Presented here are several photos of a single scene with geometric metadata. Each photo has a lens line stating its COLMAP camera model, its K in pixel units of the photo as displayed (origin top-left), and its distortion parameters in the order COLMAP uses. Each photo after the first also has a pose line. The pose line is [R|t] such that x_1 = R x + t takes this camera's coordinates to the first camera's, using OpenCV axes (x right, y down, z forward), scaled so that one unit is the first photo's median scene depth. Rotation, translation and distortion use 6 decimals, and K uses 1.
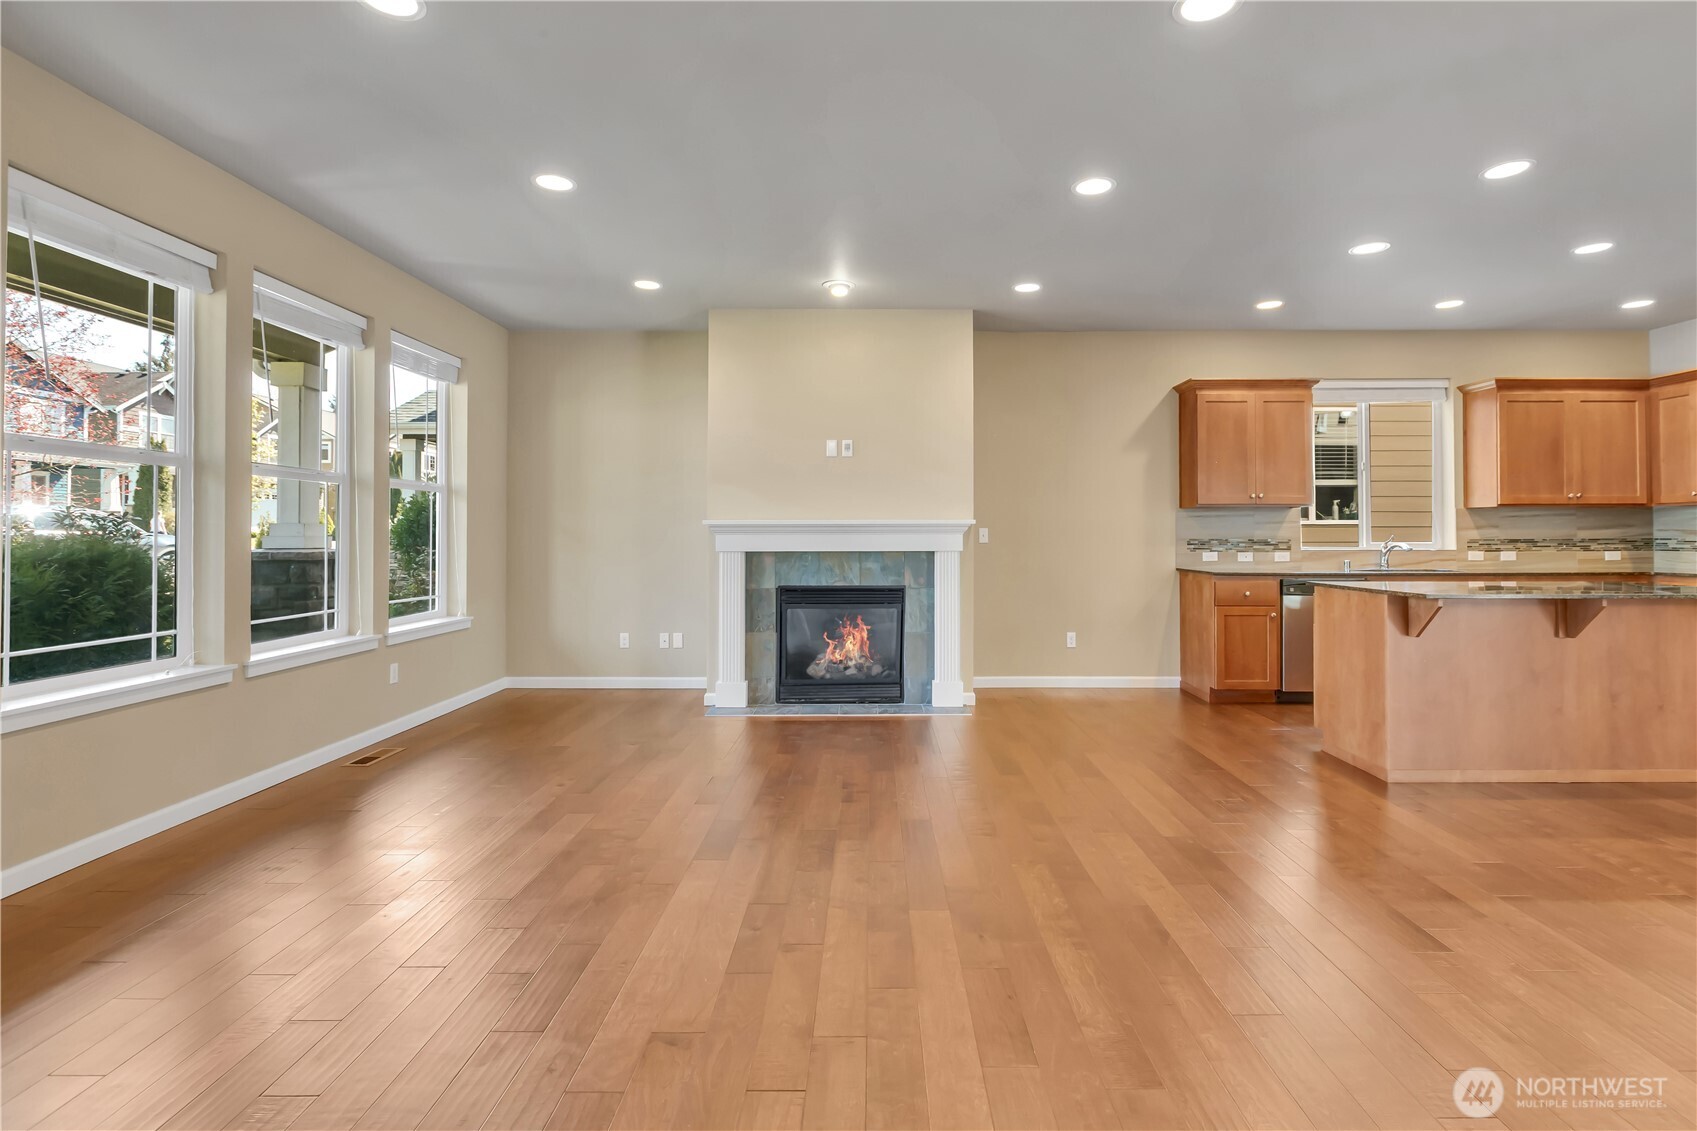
lens RADIAL K [[796.8, 0, 869.1], [0, 796.8, 534.9], [0, 0, 1]] dist [-0.000574, -0.002676]
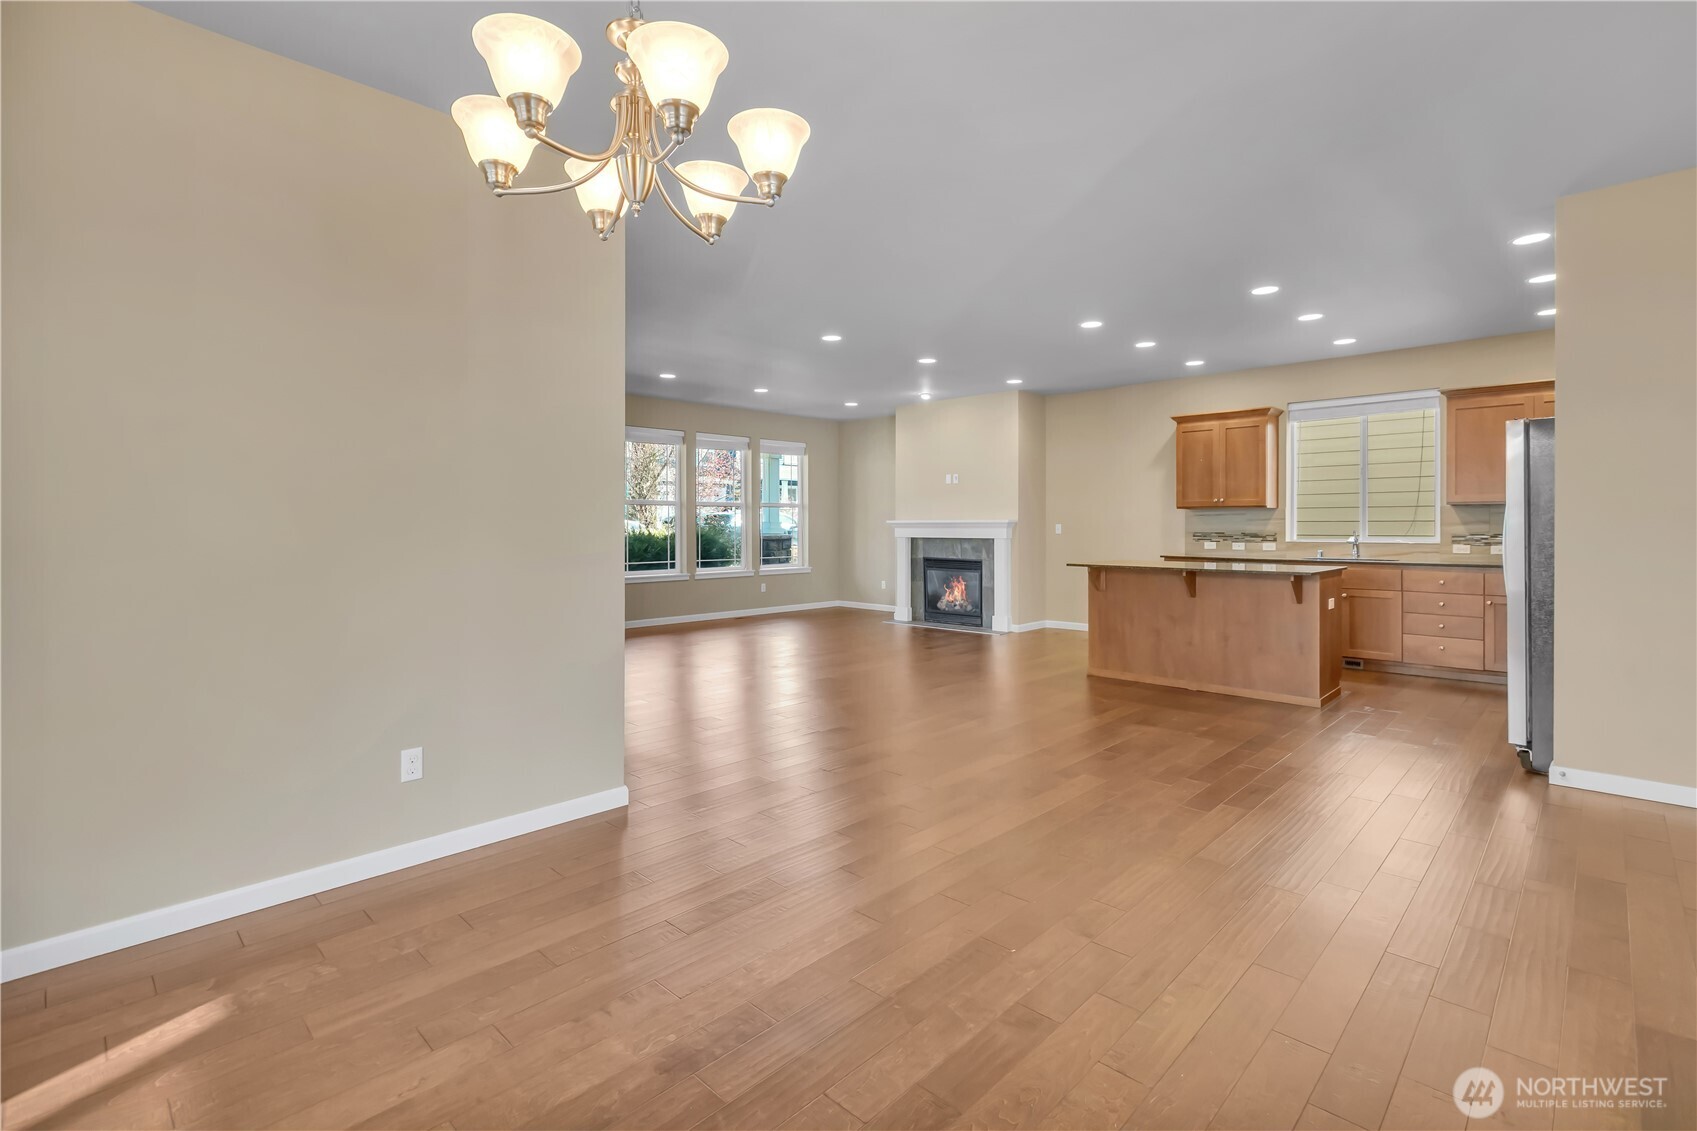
lens RADIAL K [[775.4, 0, 865.4], [0, 775.4, 526.2], [0, 0, 1]] dist [-0.003930, -0.001528]
pose [[0.721745, 0.000393, -0.692159, 0.991958], [-0.001371, 0.999999, -0.000862, -0.003326], [0.692157, 0.001571, 0.721745, -0.357302]]
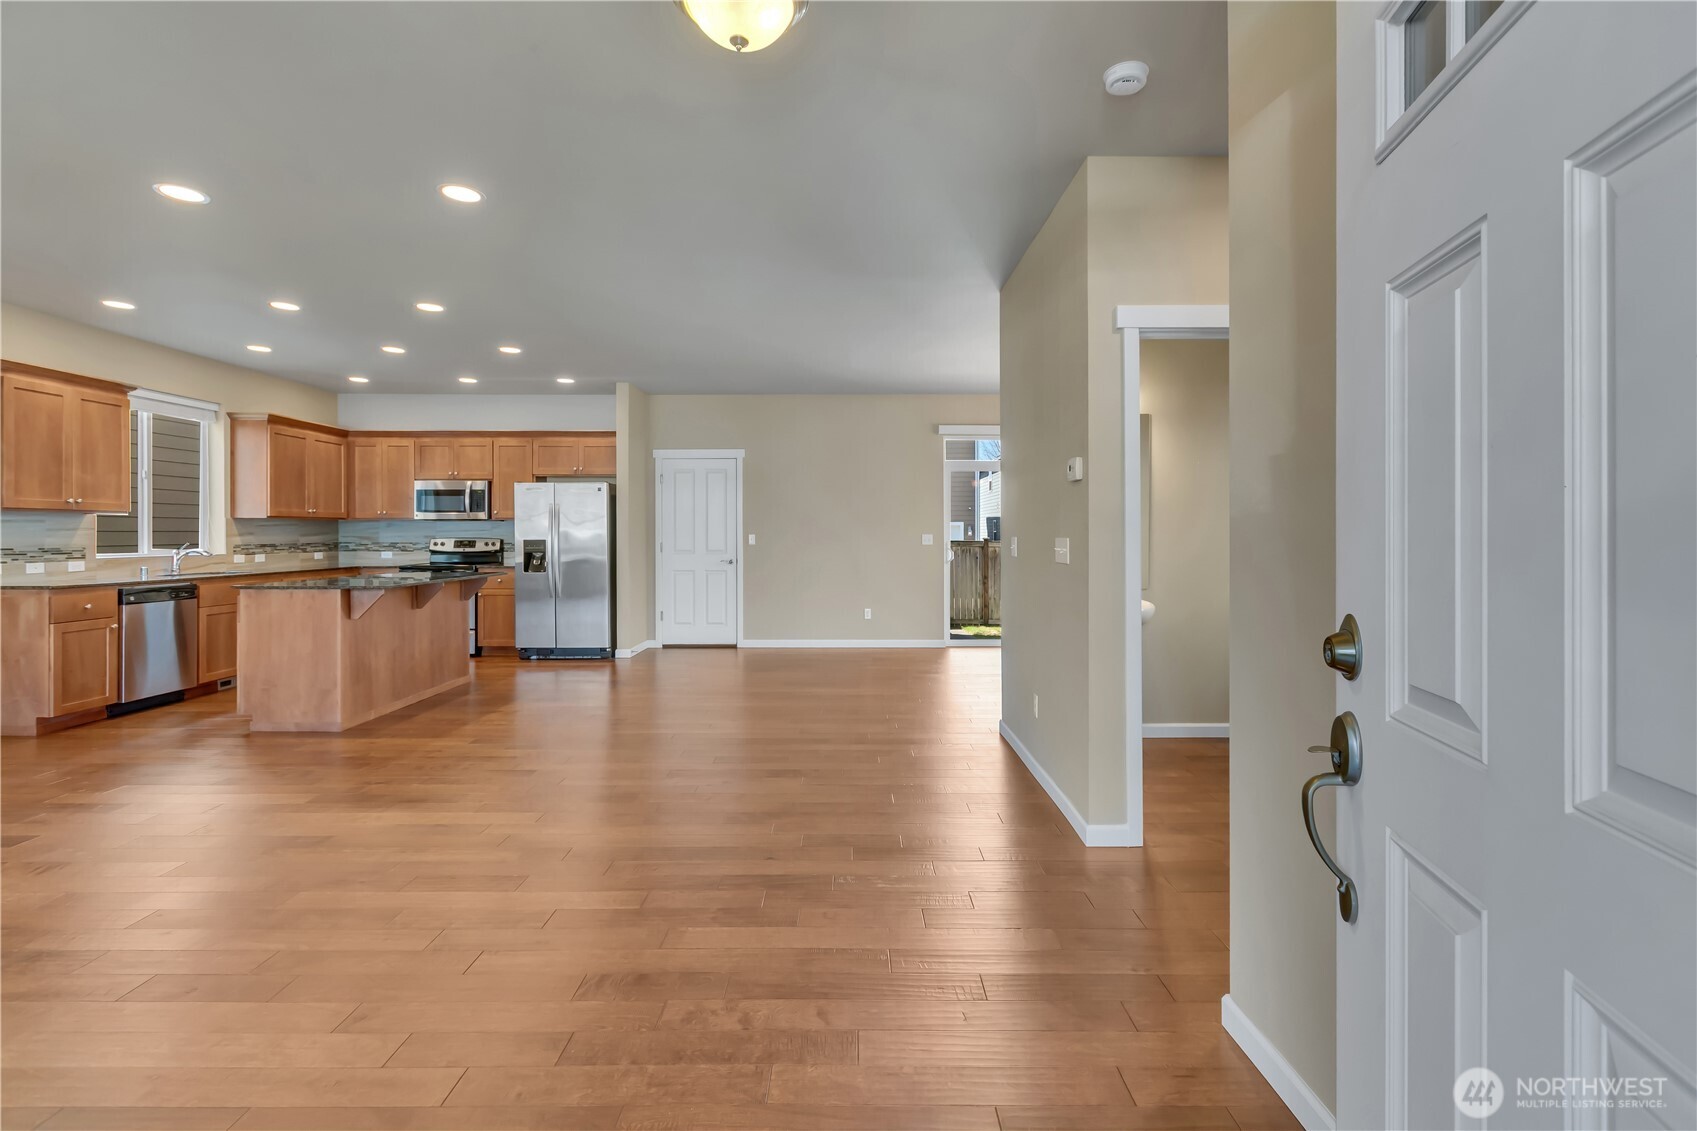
lens RADIAL K [[775.4, 0, 870.6], [0, 775.4, 533.8], [0, 0, 1]] dist [-0.003930, -0.001528]
pose [[-0.027597, 0.000345, 0.999619, -0.444964], [-0.000995, 0.999999, -0.000373, -0.012001], [-0.999619, -0.001005, -0.027597, 0.107209]]
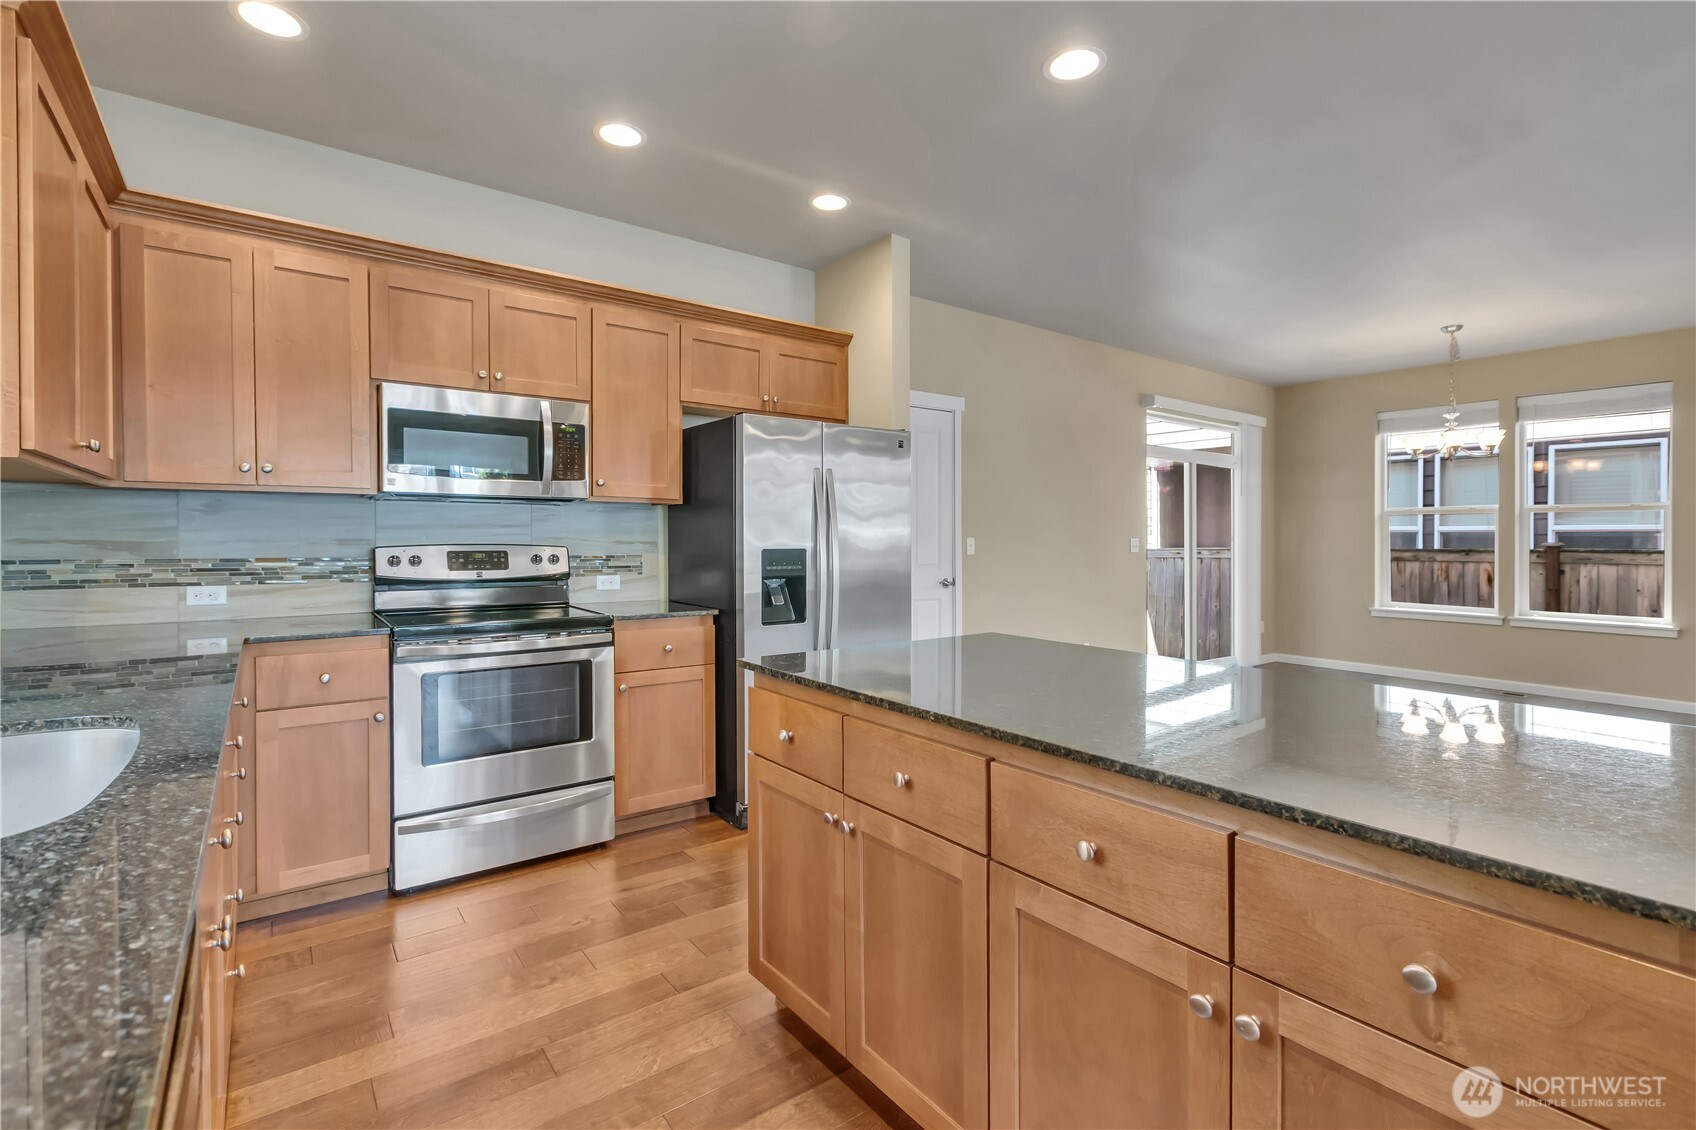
lens RADIAL K [[774.9, 0, 845.9], [0, 774.9, 545.0], [0, 0, 1]] dist [-0.003930, -0.001528]
pose [[-0.603905, -0.008373, 0.797012, 0.434354], [-0.002713, 0.999961, 0.008450, -0.009325], [-0.797052, 0.002941, -0.603904, 0.976575]]
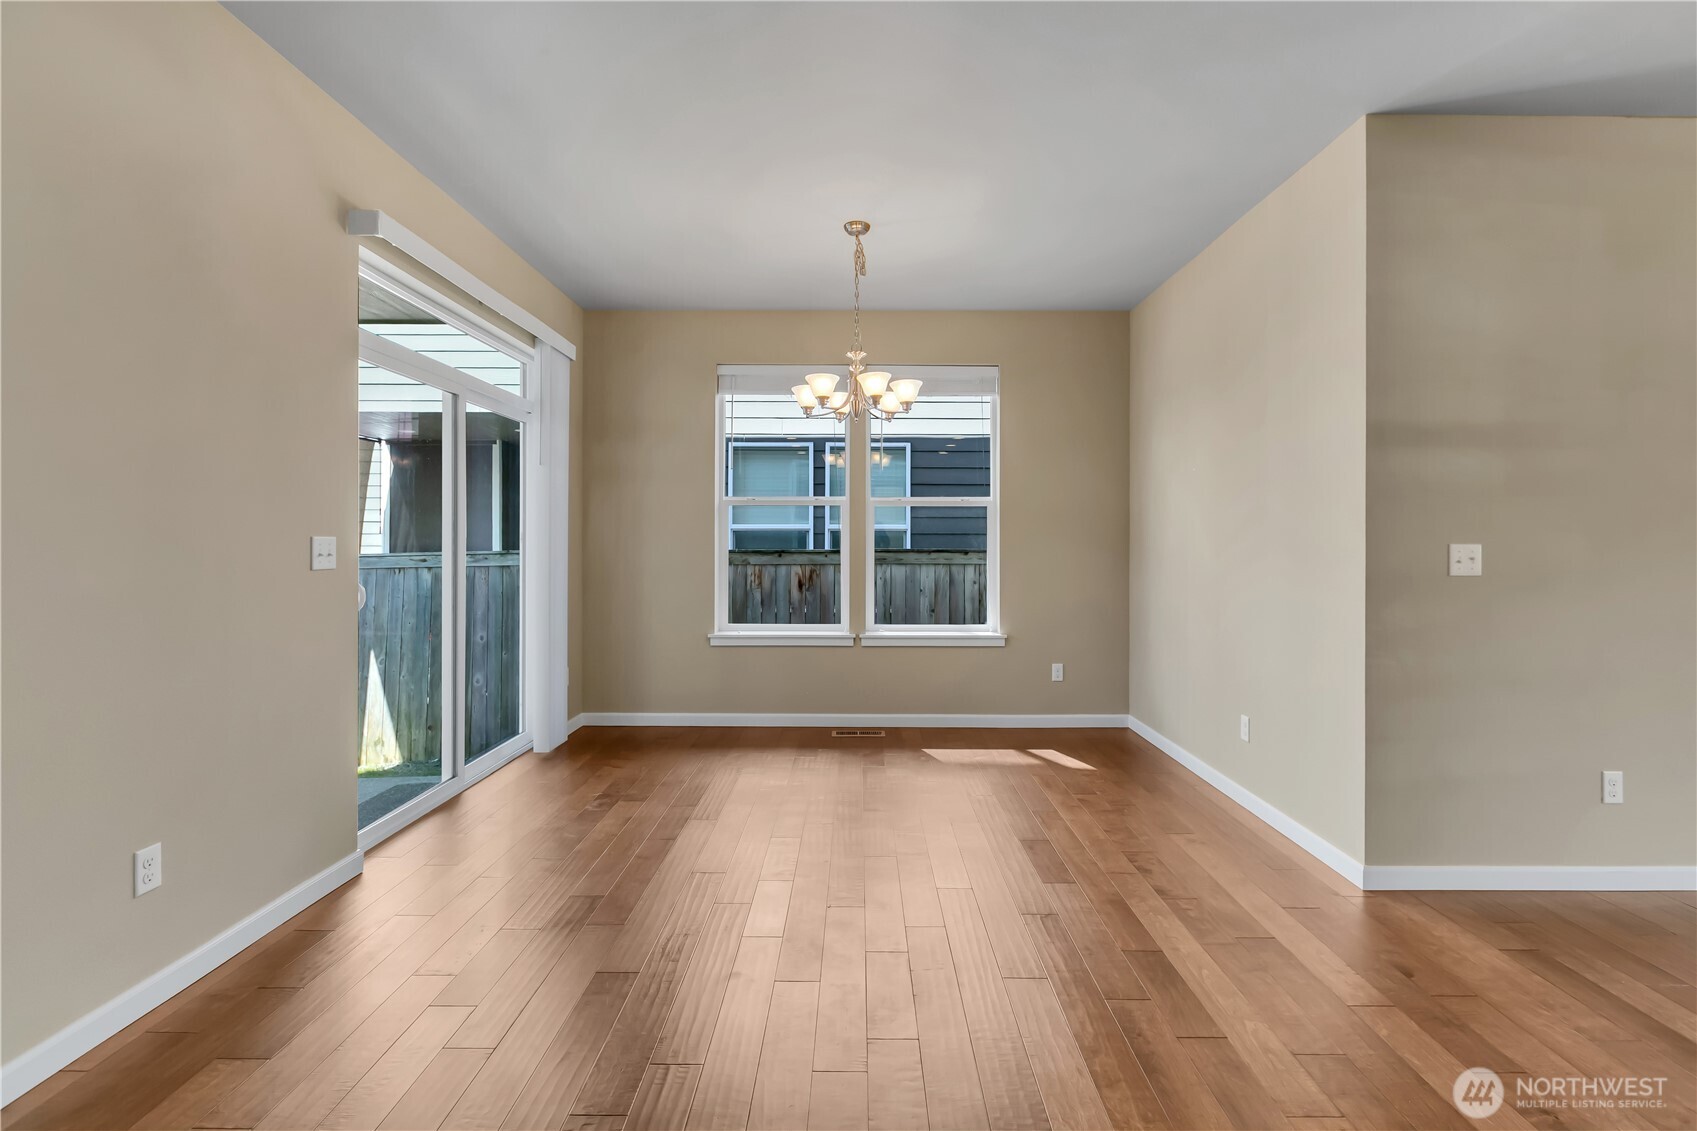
lens RADIAL K [[775.4, 0, 861.2], [0, 775.4, 535.7], [0, 0, 1]] dist [-0.003930, -0.001528]
pose [[-0.999986, -0.002843, -0.004468, 0.747339], [-0.002823, 0.999986, -0.004554, -0.009901], [0.004481, -0.004542, -0.999980, 0.443788]]
